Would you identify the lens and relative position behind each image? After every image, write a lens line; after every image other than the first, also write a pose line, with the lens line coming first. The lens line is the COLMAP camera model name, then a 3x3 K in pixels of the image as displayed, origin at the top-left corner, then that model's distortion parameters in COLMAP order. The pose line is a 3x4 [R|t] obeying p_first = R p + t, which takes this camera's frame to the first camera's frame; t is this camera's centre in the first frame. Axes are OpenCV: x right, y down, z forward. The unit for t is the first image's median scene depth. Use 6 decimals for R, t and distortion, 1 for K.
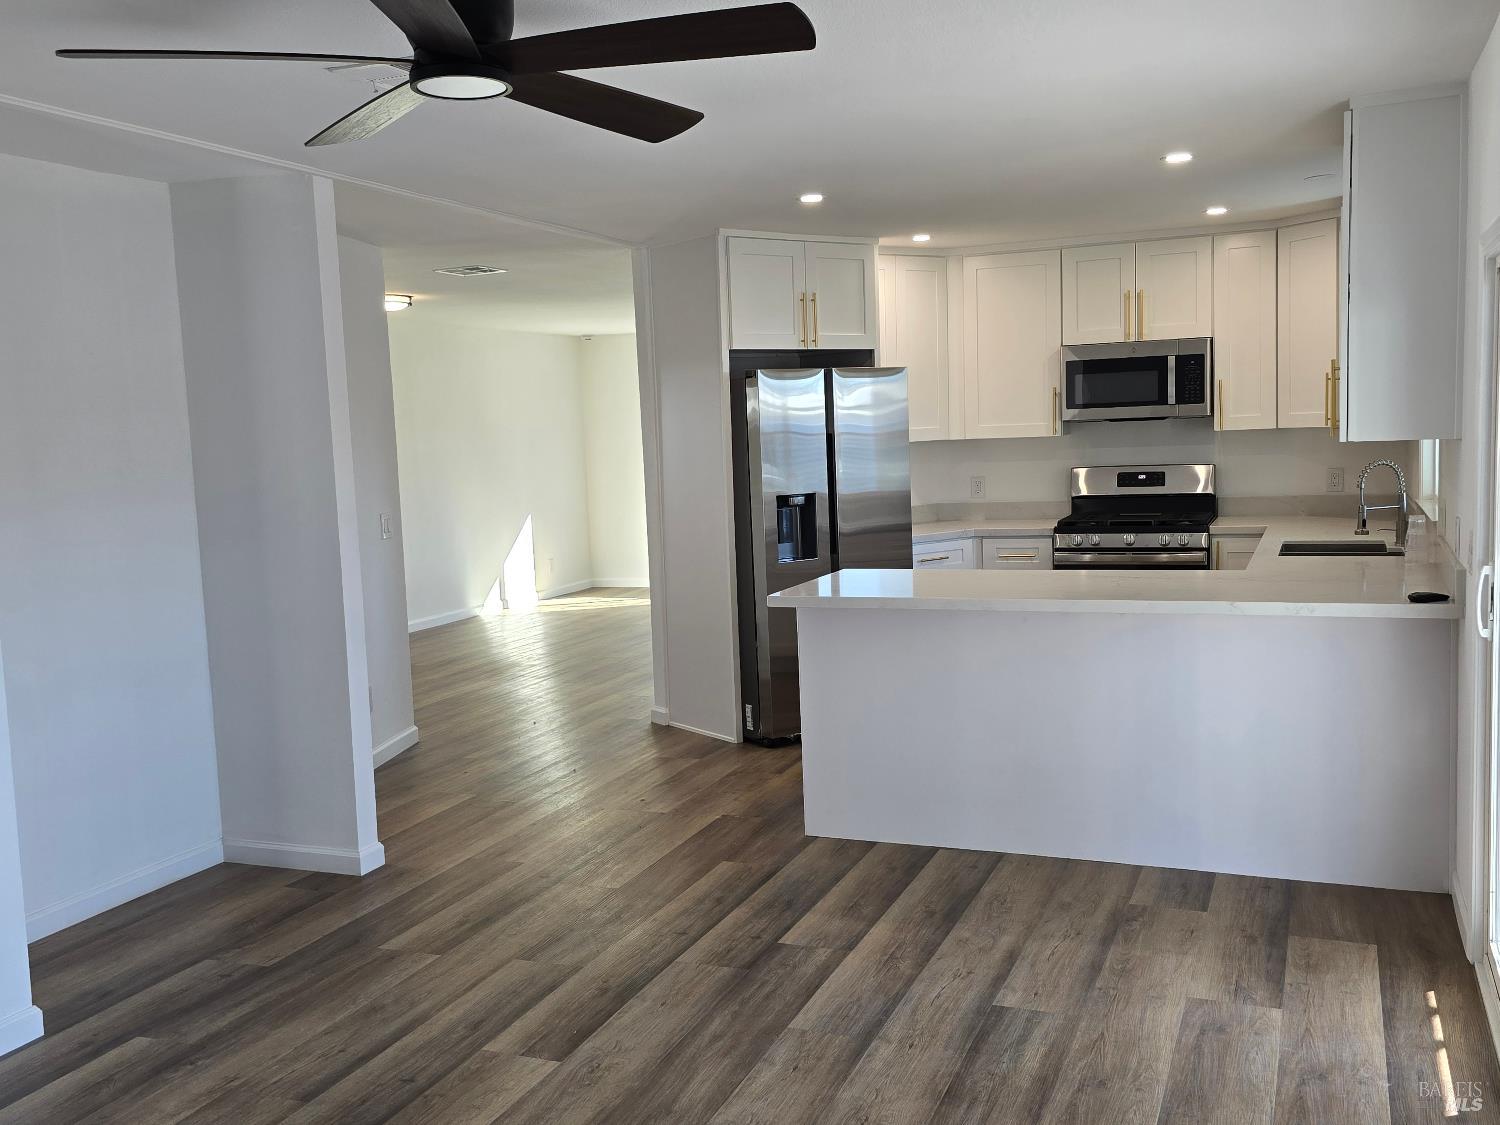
lens RADIAL K [[1389.1, 0, 750.0], [0, 1389.1, 562.5], [0, 0, 1]] dist [0.113177, -0.178841]
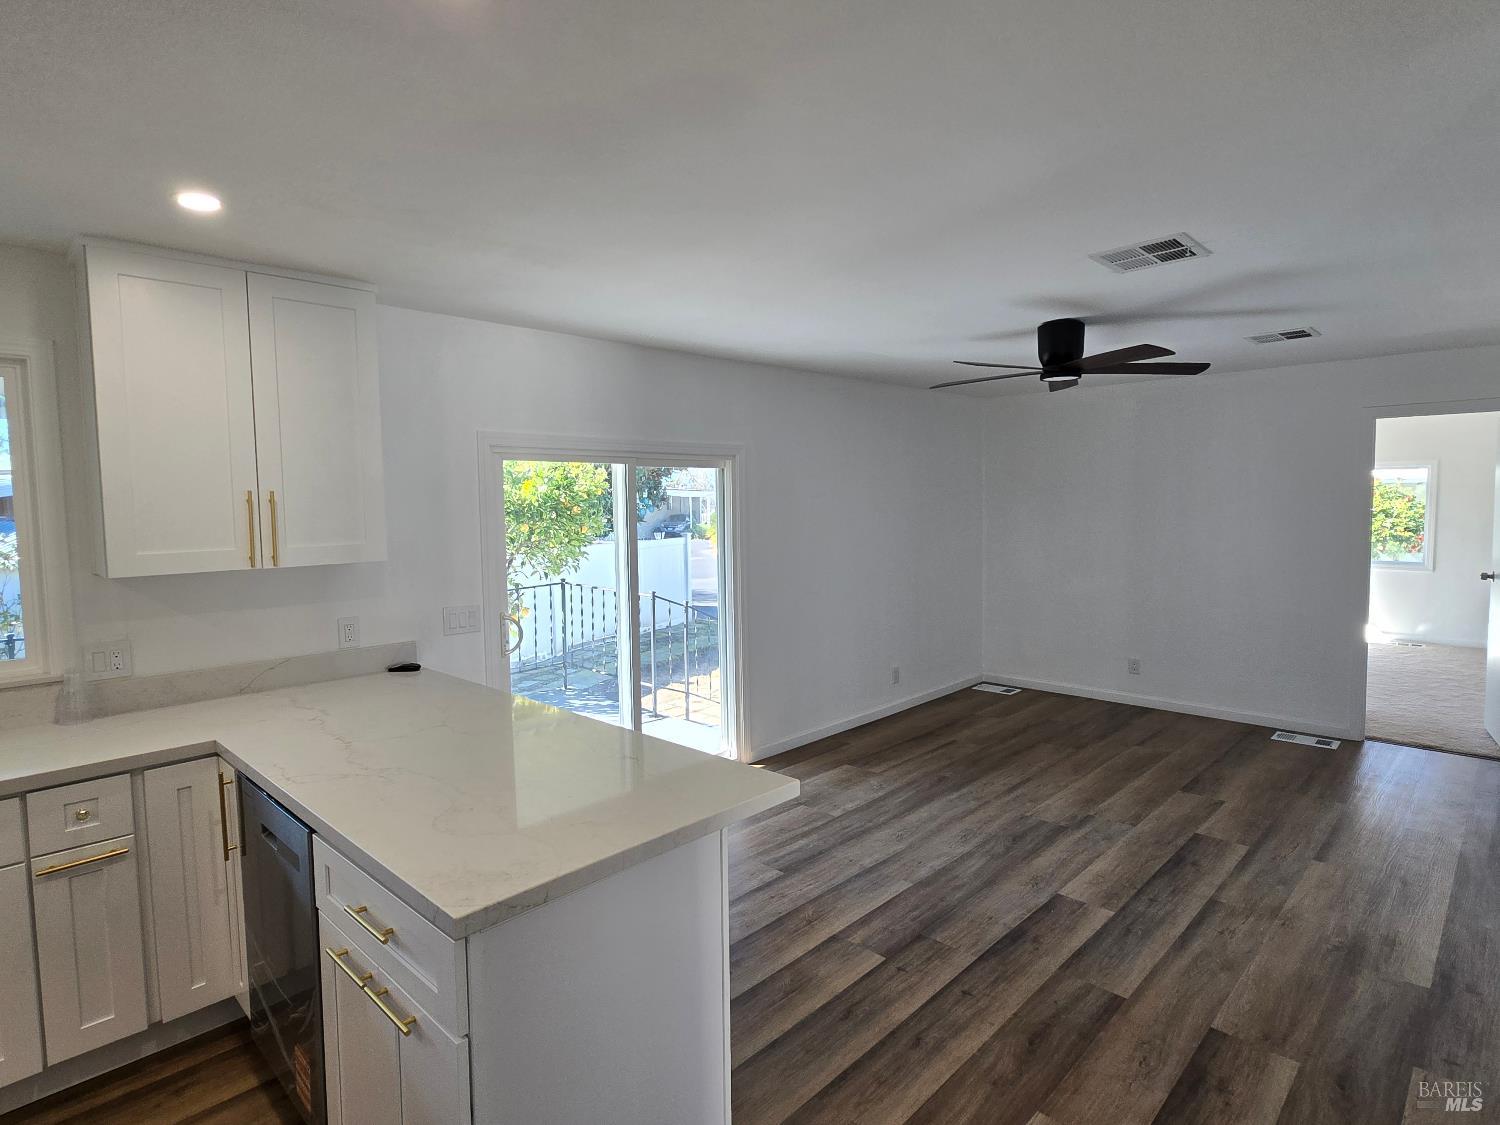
lens RADIAL K [[810.1, 0, 754.8], [0, 810.1, 549.9], [0, 0, 1]] dist [-0.004319, 0.000027]
pose [[-0.926913, 0.028236, 0.374212, -0.130580], [0.087396, 0.985989, 0.142080, -0.159951], [-0.364958, 0.164400, -0.916394, 1.470102]]
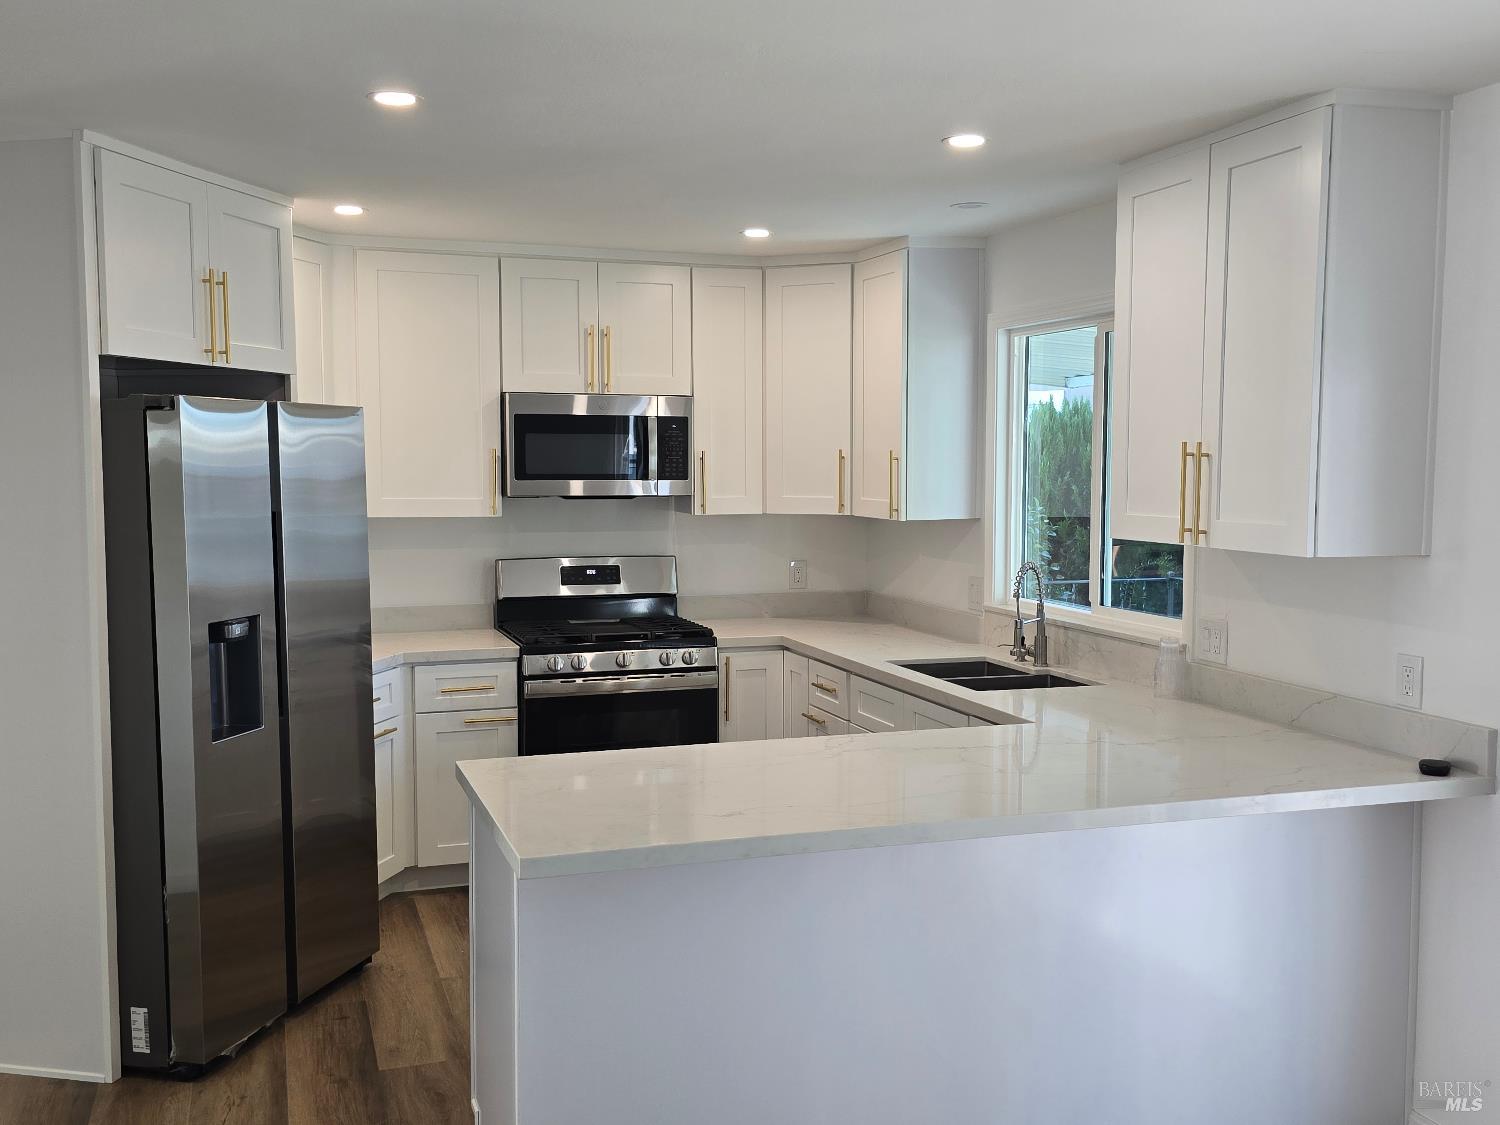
lens RADIAL K [[1448.7, 0, 751.5], [0, 1448.7, 579.0], [0, 0, 1]] dist [0.144853, -0.299156]
pose [[0.757911, -0.016028, 0.652162, -0.284963], [0.036787, 0.999157, -0.018197, -0.067914], [-0.651320, 0.037783, 0.757862, 0.592148]]
